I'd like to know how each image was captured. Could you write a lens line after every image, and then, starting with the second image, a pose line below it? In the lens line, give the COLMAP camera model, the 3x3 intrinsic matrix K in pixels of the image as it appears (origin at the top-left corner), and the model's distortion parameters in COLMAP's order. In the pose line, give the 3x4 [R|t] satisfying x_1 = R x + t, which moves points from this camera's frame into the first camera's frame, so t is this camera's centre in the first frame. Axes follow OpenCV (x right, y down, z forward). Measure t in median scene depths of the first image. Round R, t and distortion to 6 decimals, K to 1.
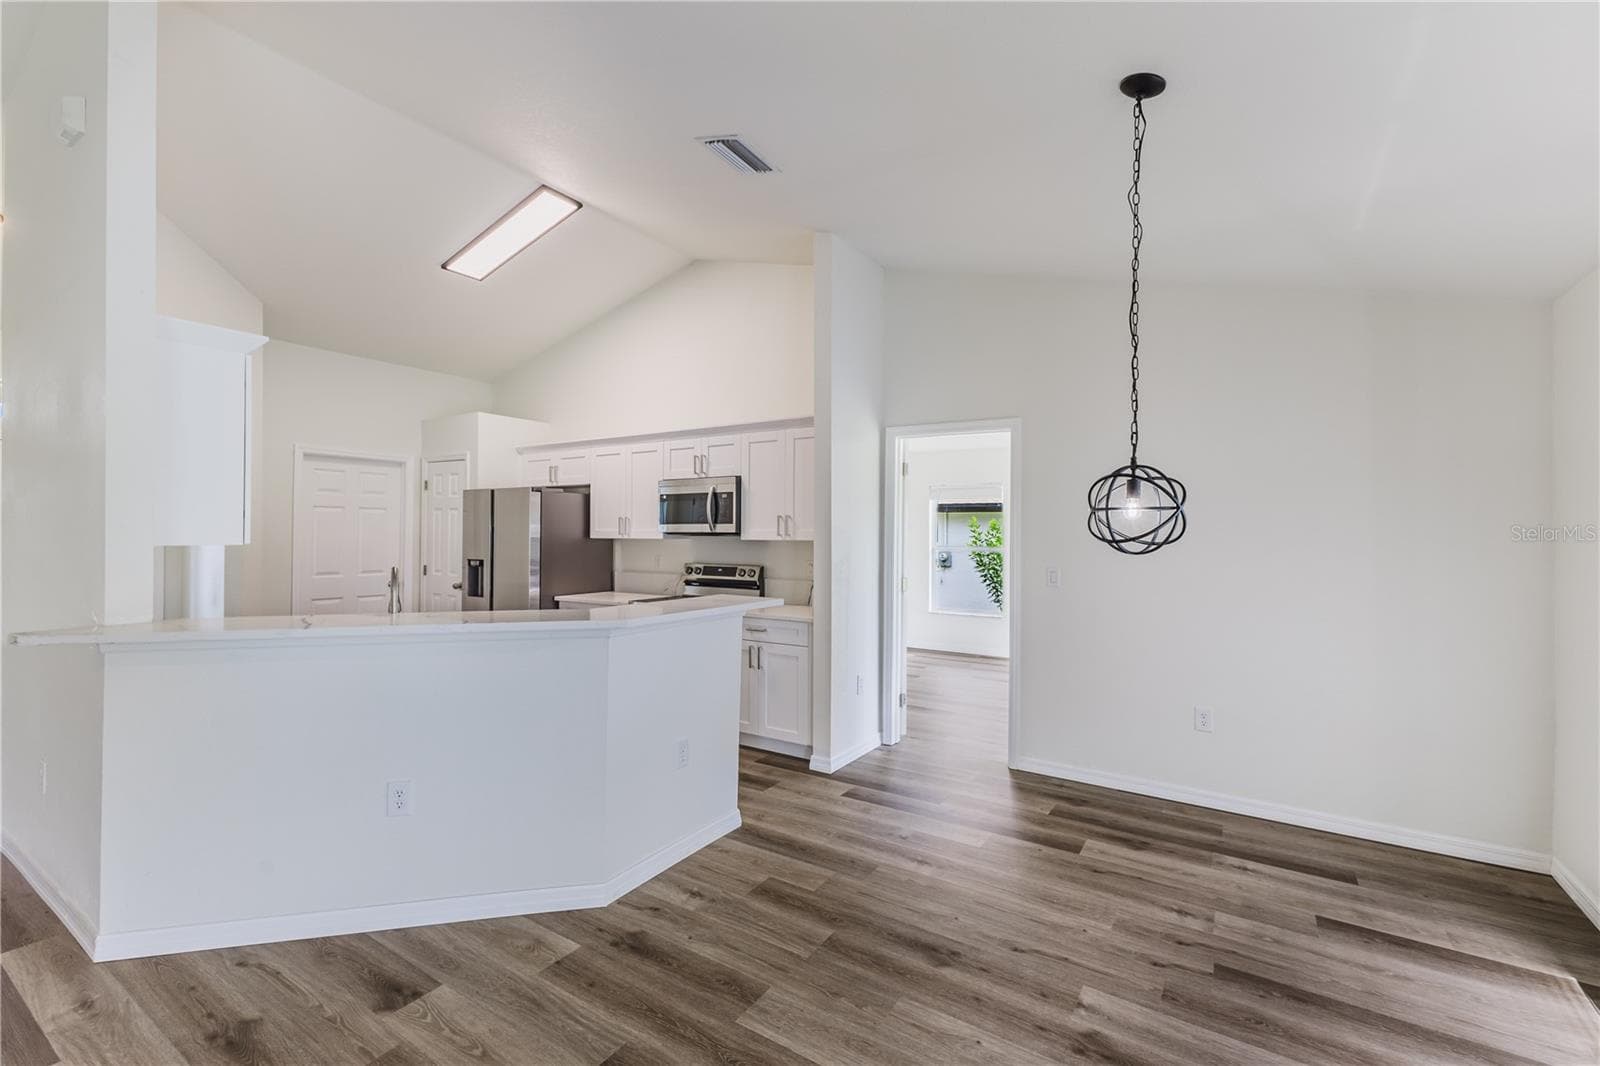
lens RADIAL K [[672.9, 0, 821.6], [0, 672.9, 528.5], [0, 0, 1]] dist [0.011512, -0.000027]
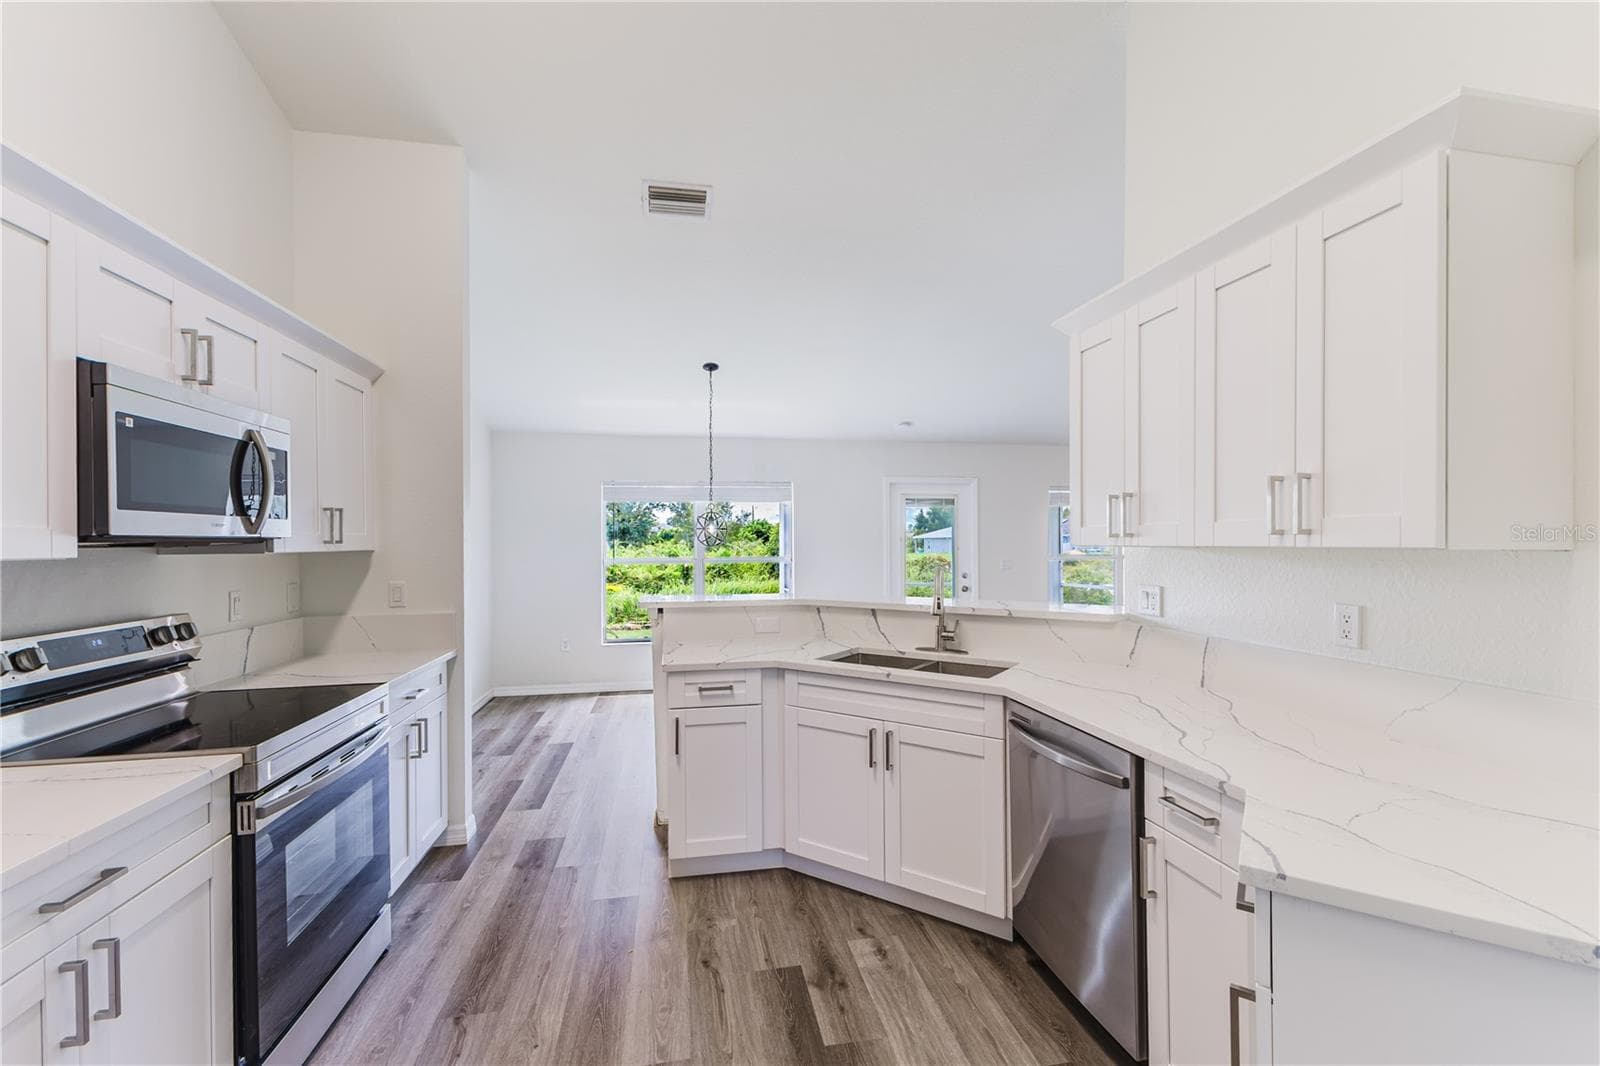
lens RADIAL K [[689.6, 0, 807.7], [0, 689.6, 547.1], [0, 0, 1]] dist [0.012474, -0.006287]
pose [[-0.683714, -0.003553, 0.729742, -0.867867], [0.001070, 0.999982, 0.005871, 0.011980], [-0.729750, 0.004796, -0.683698, 1.261940]]
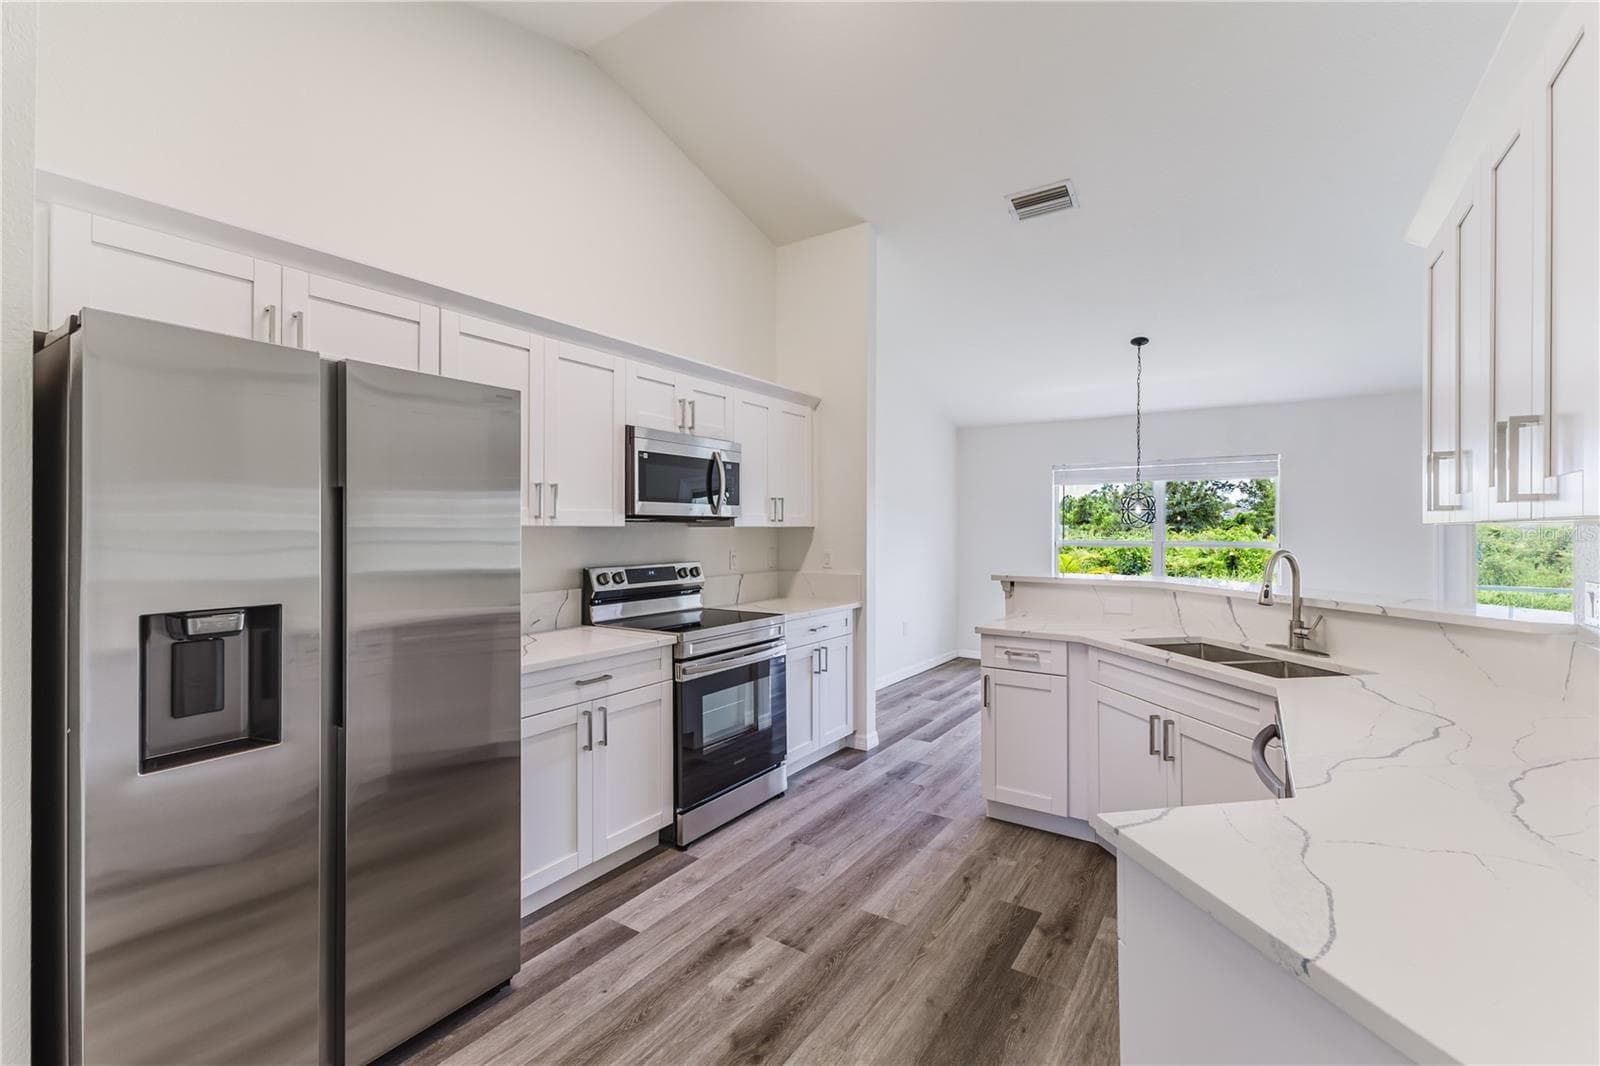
lens RADIAL K [[693.1, 0, 800.0], [0, 693.1, 533.0], [0, 0, 1]] dist [-0.000275, 0.000024]
pose [[0.036788, -0.008424, 0.999288, -1.068683], [-0.005643, 0.999947, 0.008638, 0.019642], [-0.999307, -0.005957, 0.036738, 1.070331]]
